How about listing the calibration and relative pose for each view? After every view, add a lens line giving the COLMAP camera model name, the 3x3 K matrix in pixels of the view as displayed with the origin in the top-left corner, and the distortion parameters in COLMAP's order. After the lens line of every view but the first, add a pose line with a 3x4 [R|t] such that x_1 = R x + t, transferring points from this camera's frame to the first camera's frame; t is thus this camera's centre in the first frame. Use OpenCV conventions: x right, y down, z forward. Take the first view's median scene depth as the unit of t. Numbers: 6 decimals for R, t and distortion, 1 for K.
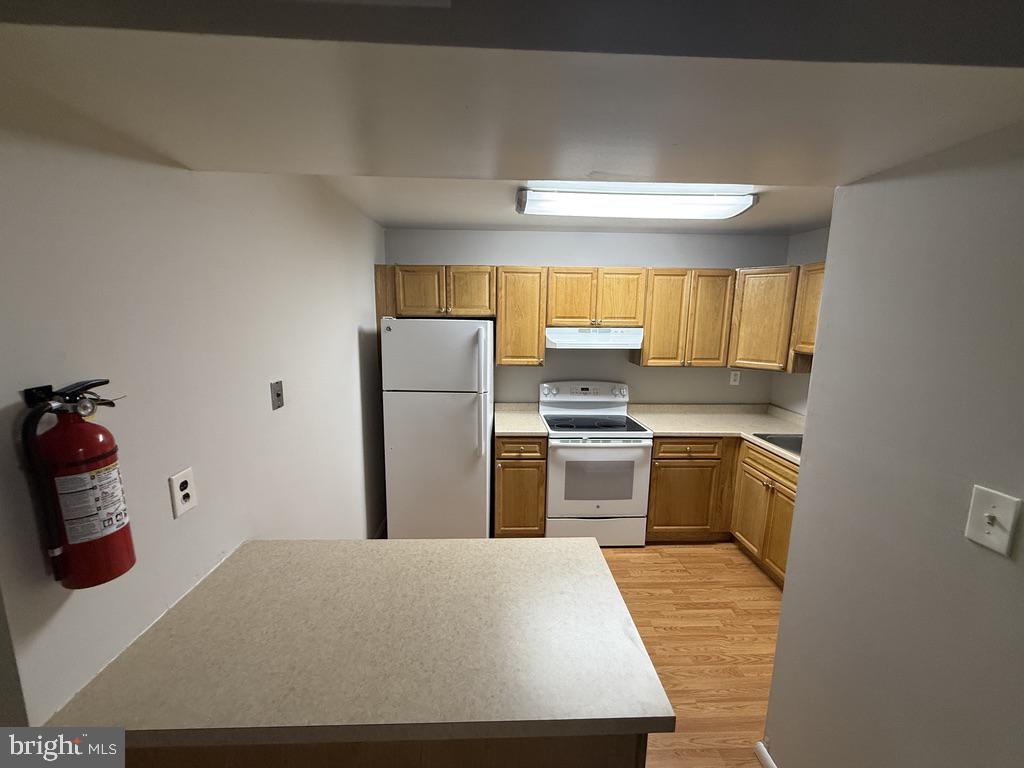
lens RADIAL K [[408.3, 0, 508.2], [0, 408.3, 383.5], [0, 0, 1]] dist [0.001623, 0.000360]
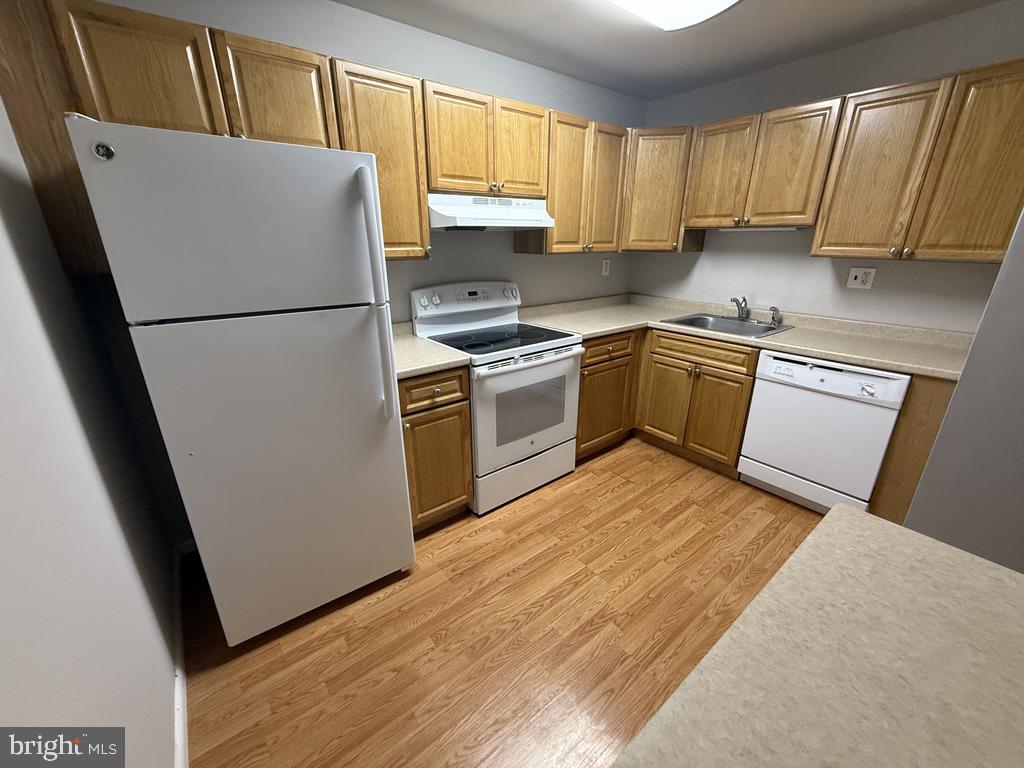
lens RADIAL K [[408.3, 0, 508.2], [0, 408.3, 383.5], [0, 0, 1]] dist [0.001623, 0.000360]
pose [[0.810051, -0.209062, 0.547824, -0.213738], [0.107795, 0.971452, 0.211333, 0.025870], [-0.576366, -0.112138, 0.809461, 0.413187]]
